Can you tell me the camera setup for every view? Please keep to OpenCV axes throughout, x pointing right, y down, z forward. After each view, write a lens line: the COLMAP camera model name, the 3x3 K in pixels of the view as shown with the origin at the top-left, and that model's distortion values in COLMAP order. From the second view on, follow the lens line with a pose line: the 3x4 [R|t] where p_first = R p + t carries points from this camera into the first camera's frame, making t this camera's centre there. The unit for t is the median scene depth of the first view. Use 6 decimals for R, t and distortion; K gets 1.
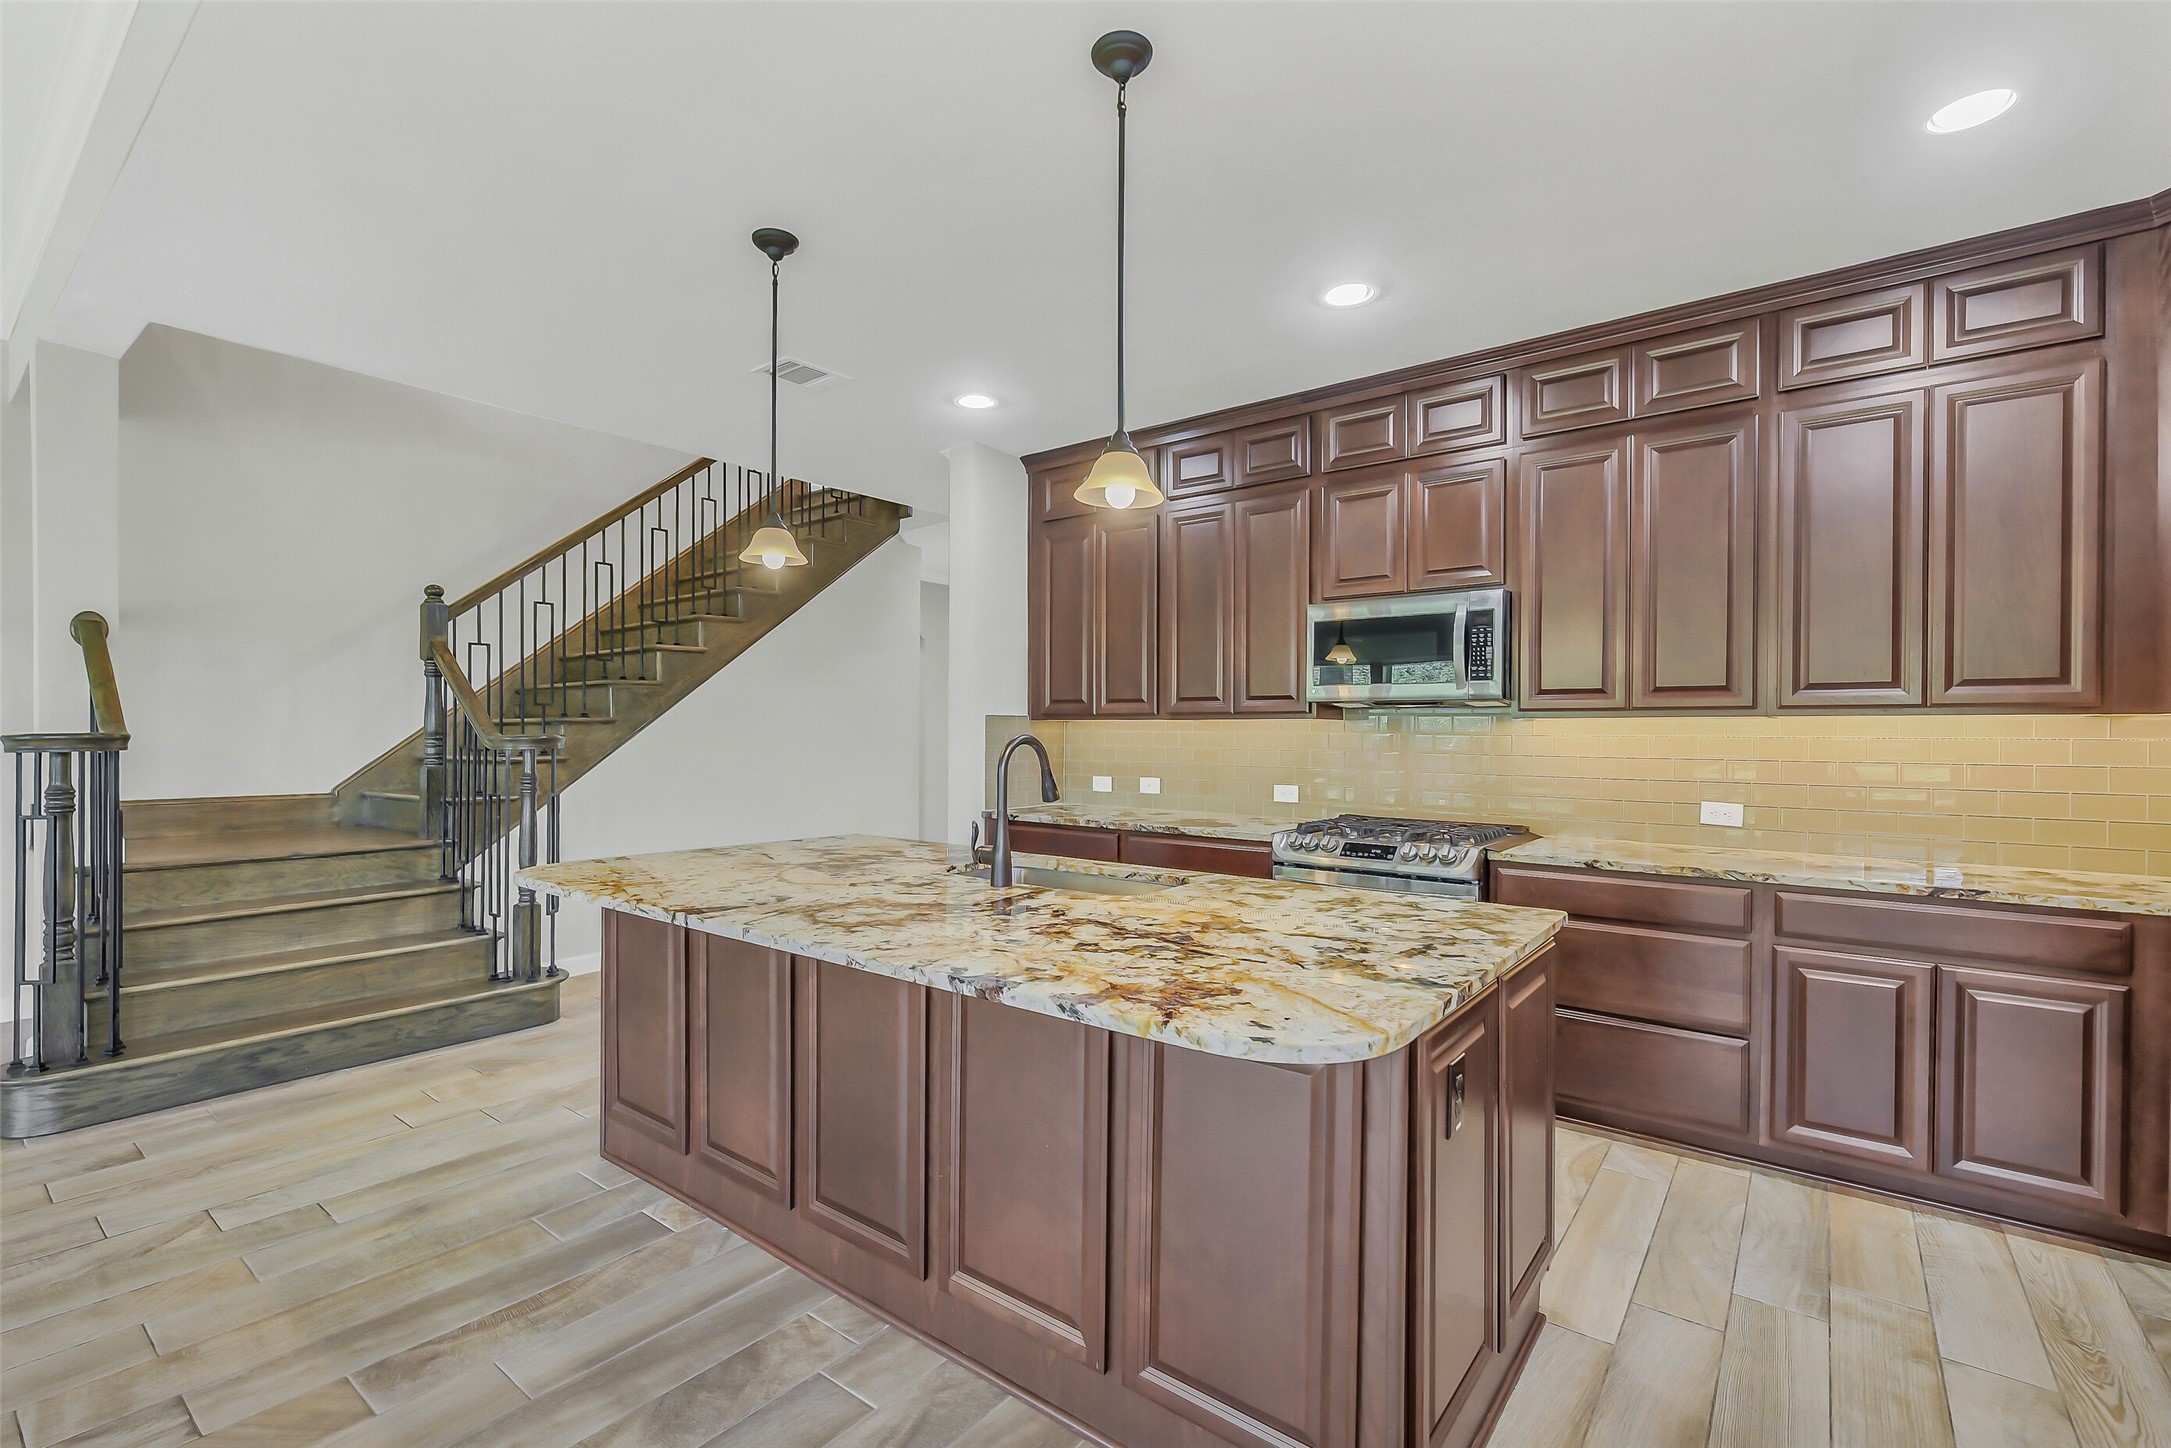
lens RADIAL K [[952.1, 0, 1074.0], [0, 952.1, 744.7], [0, 0, 1]] dist [0.004886, -0.002697]
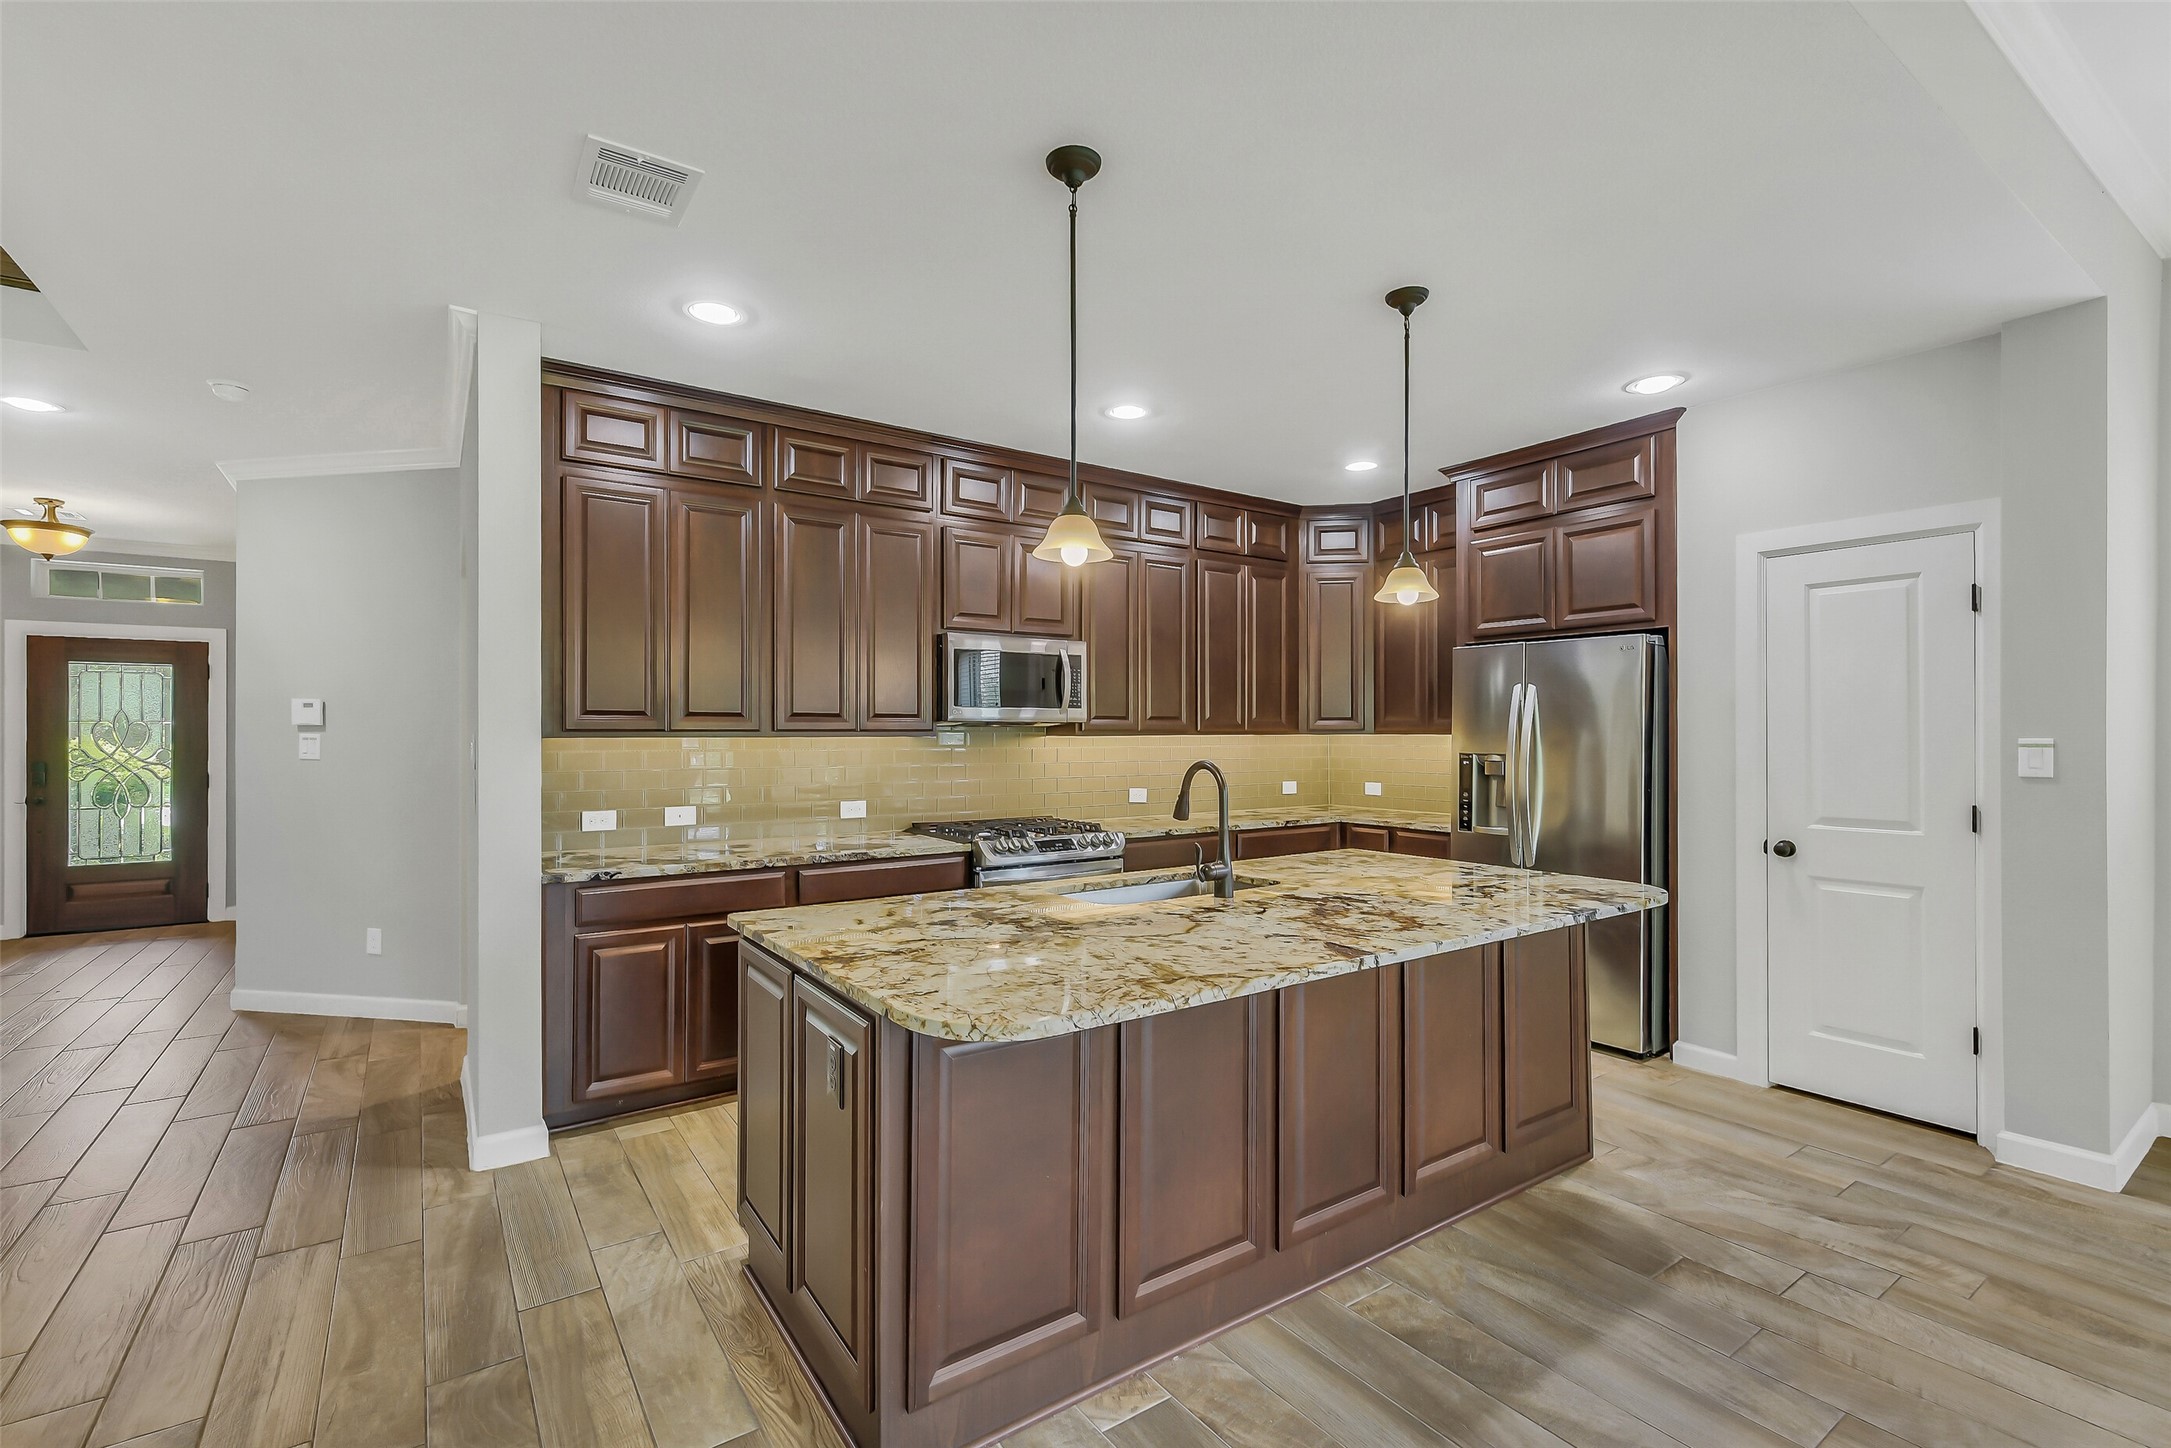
lens RADIAL K [[952.1, 0, 1097.7], [0, 952.1, 732.1], [0, 0, 1]] dist [0.004886, -0.002697]
pose [[0.283861, -0.003155, 0.958860, -0.858680], [0.015942, 0.999872, -0.001430, -0.033715], [-0.958733, 0.015692, 0.283875, 0.590817]]
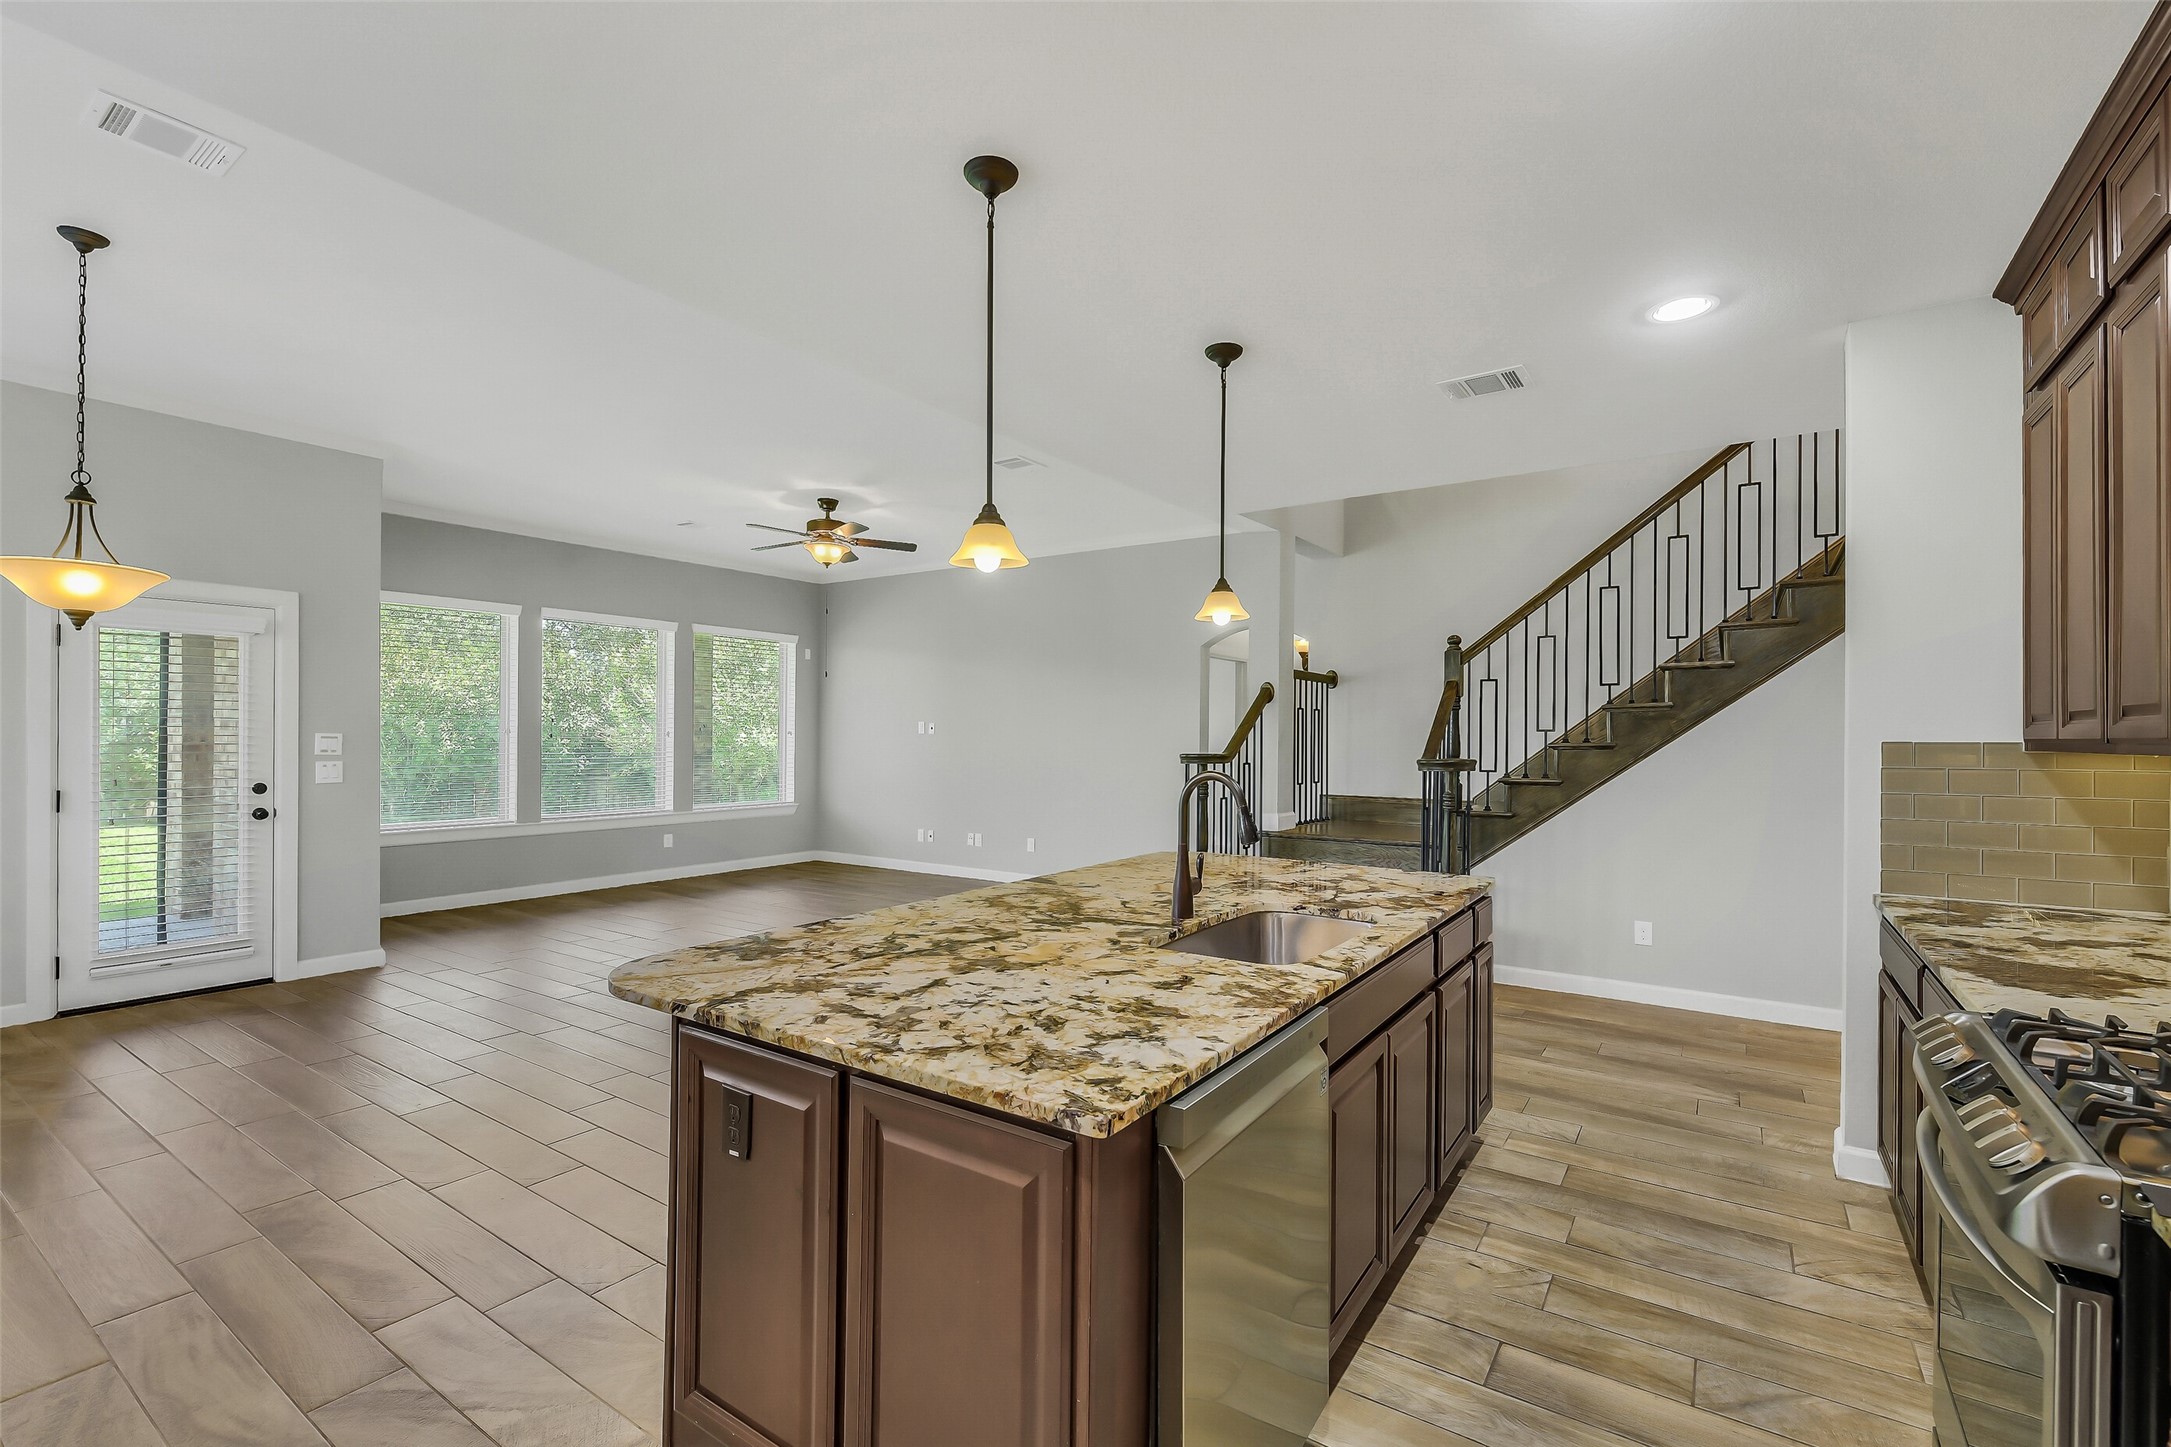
lens RADIAL K [[952.1, 0, 1093.5], [0, 952.1, 732.0], [0, 0, 1]] dist [0.004886, -0.002697]
pose [[0.071147, -0.006374, -0.997445, 0.673237], [-0.022604, 0.999712, -0.008001, -0.029888], [0.997210, 0.023116, 0.070983, 0.594665]]
